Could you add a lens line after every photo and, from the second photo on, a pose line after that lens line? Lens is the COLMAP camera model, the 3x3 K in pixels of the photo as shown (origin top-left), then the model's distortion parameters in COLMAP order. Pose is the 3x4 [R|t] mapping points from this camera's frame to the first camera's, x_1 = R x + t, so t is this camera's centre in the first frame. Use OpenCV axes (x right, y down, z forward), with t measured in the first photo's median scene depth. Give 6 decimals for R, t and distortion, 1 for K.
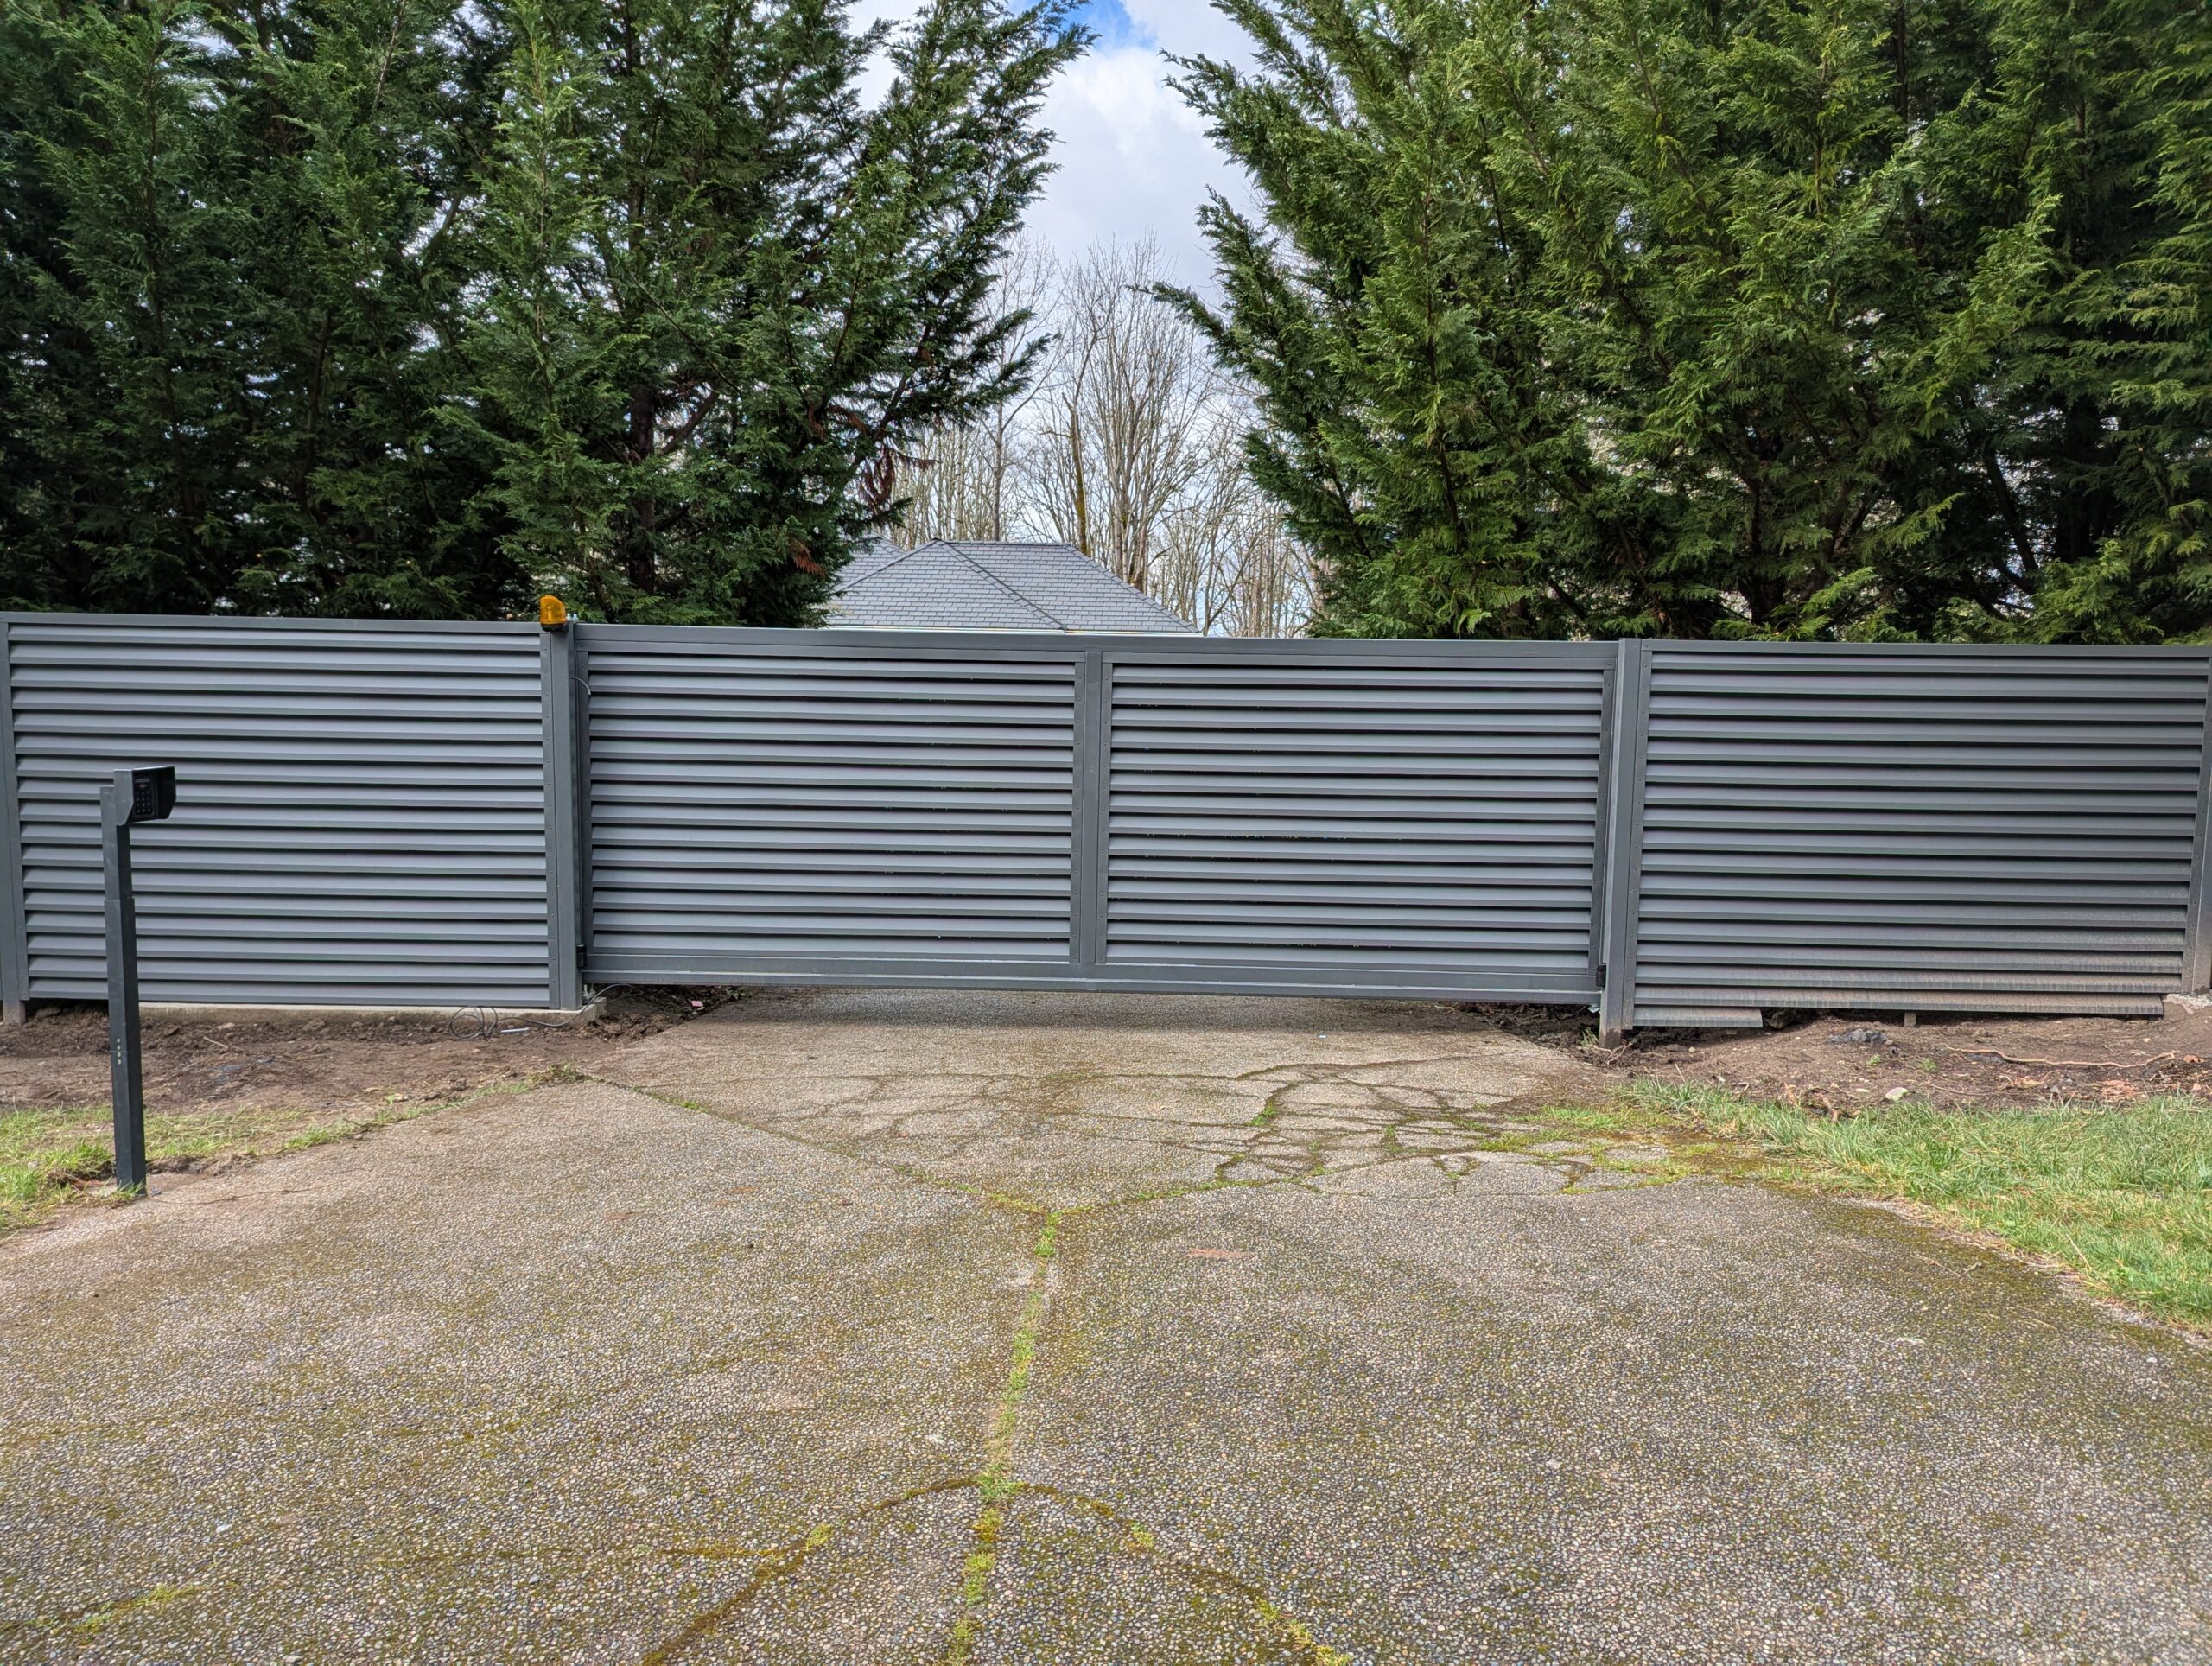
lens RADIAL K [[1588.0, 0, 1106.0], [0, 1588.0, 833.0], [0, 0, 1]] dist [0.002277, -0.000208]
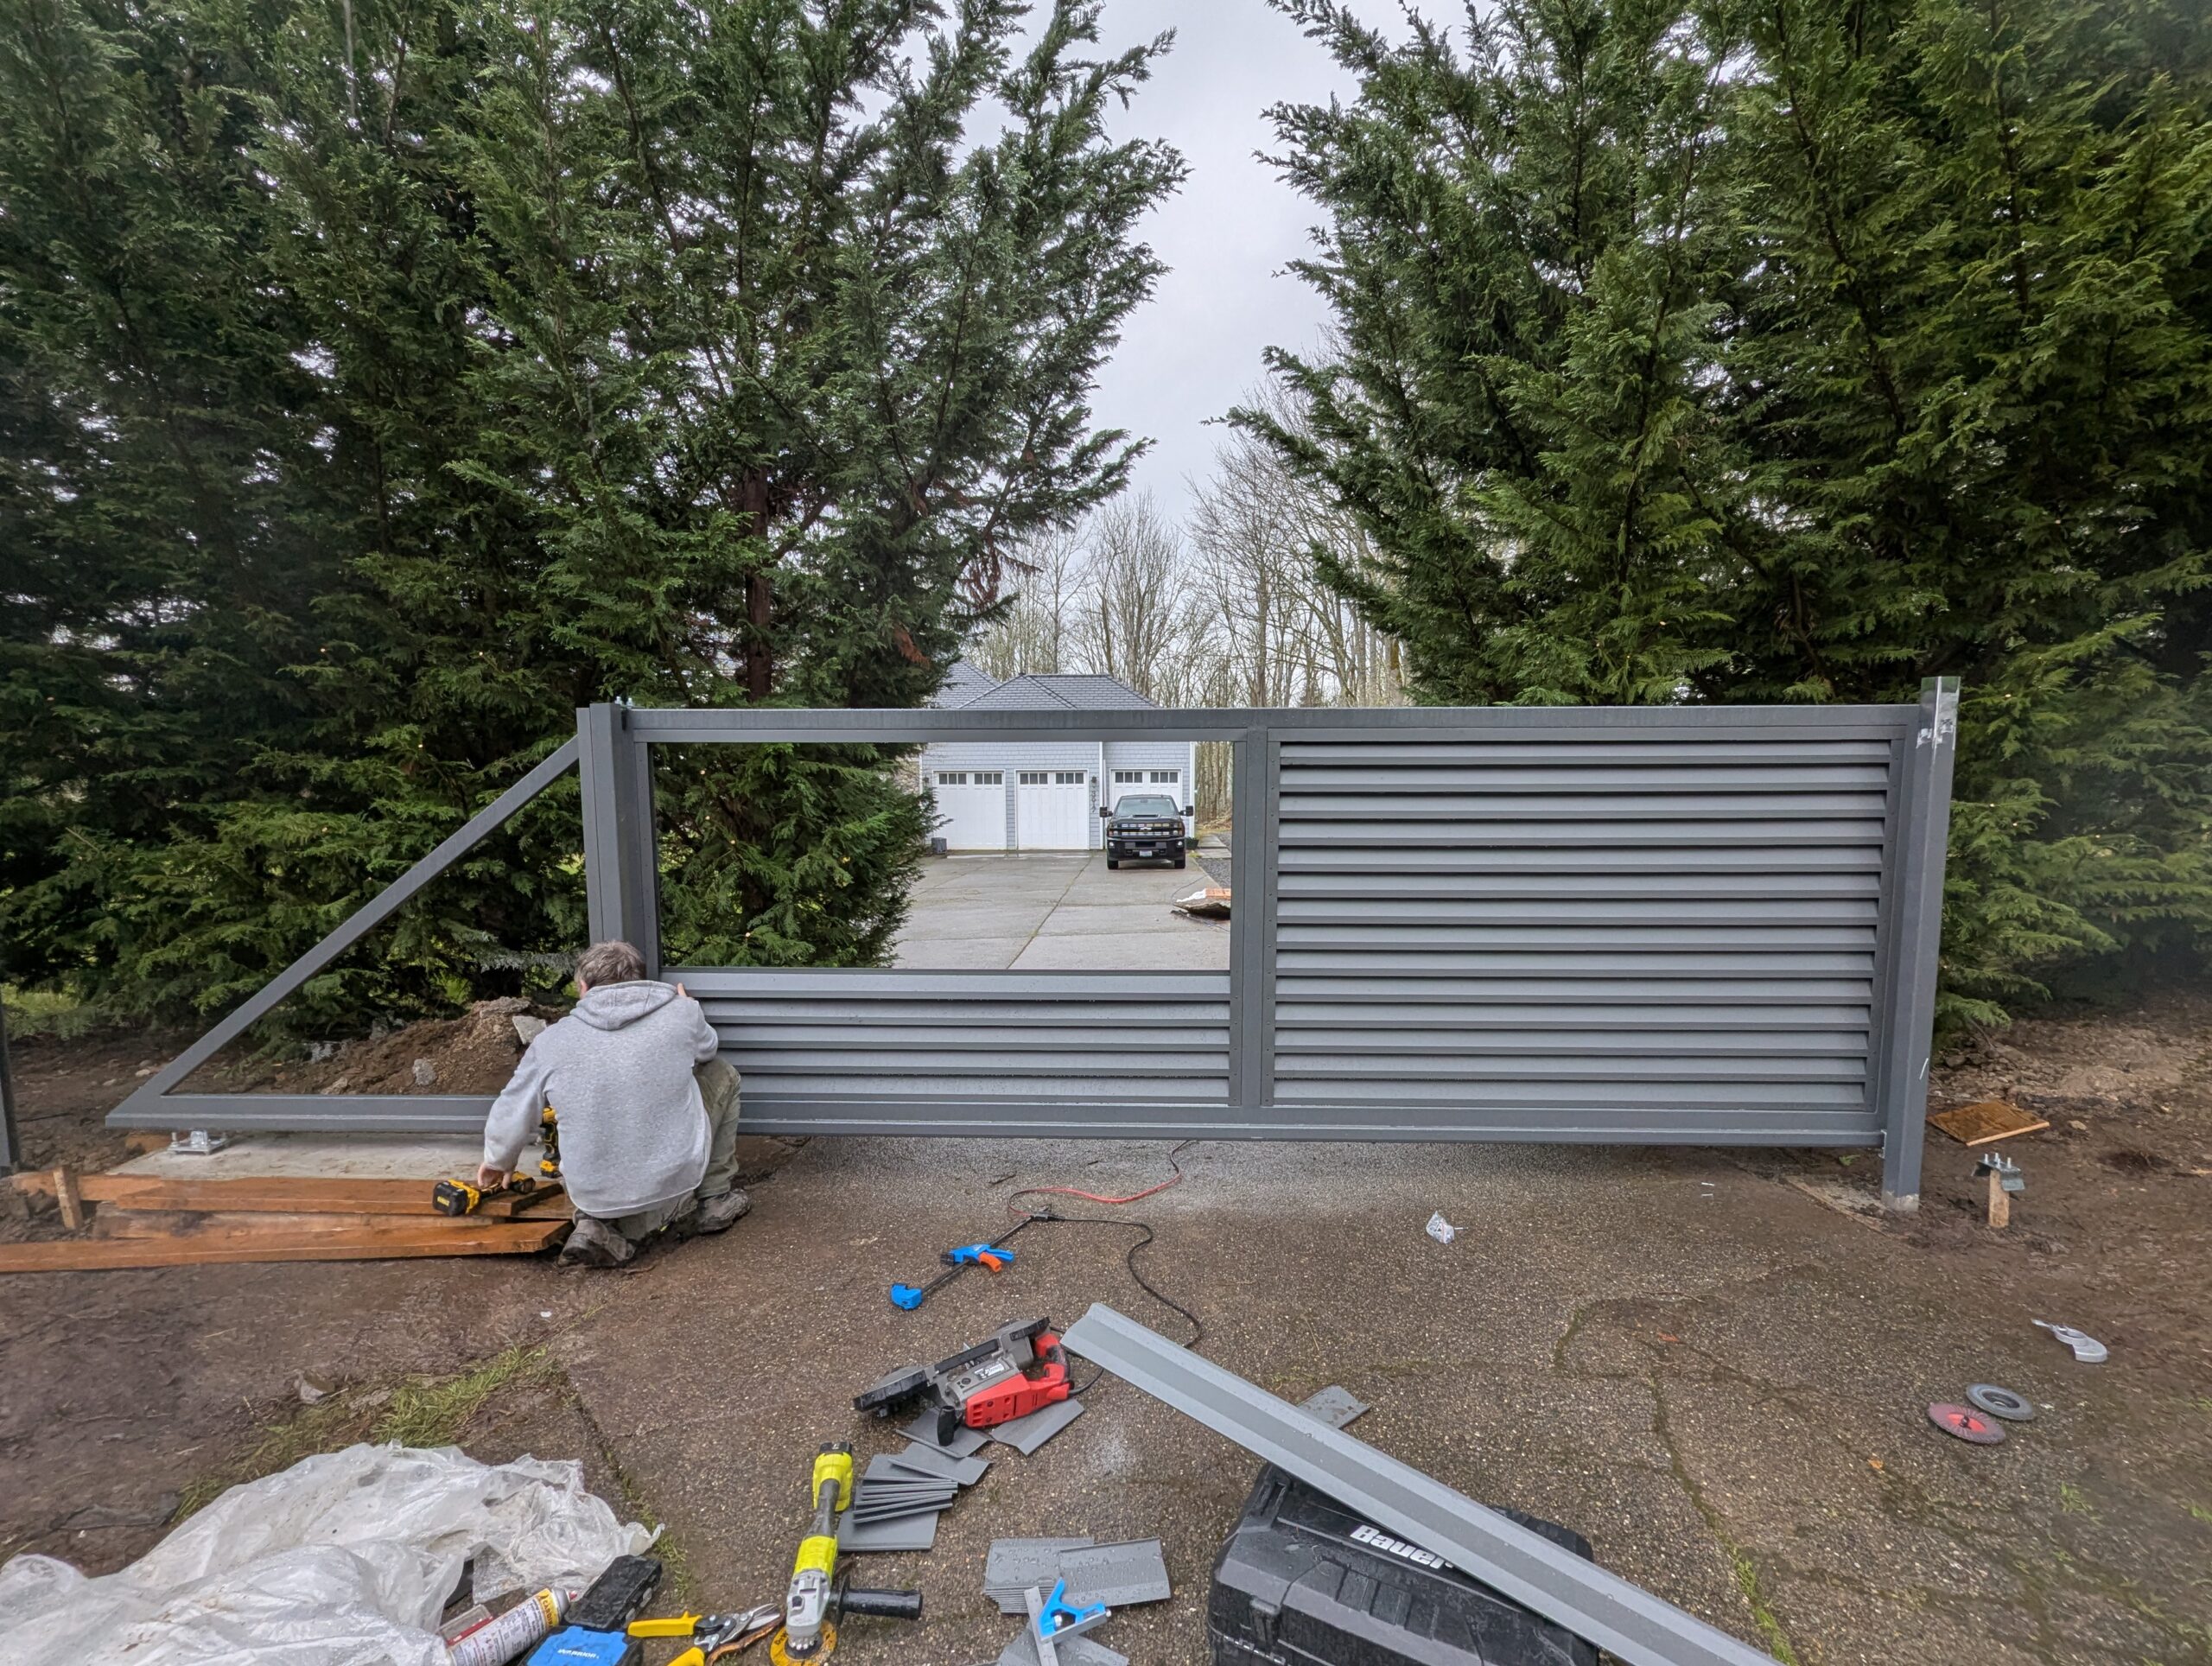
lens RADIAL K [[897.6, 0, 1107.4], [0, 897.6, 820.2], [0, 0, 1]] dist [-0.023356, 0.000137]
pose [[0.999767, -0.019806, -0.008551, -0.089349], [0.019543, 0.999365, -0.029790, -0.063313], [0.009135, 0.029616, 0.999520, 0.606184]]
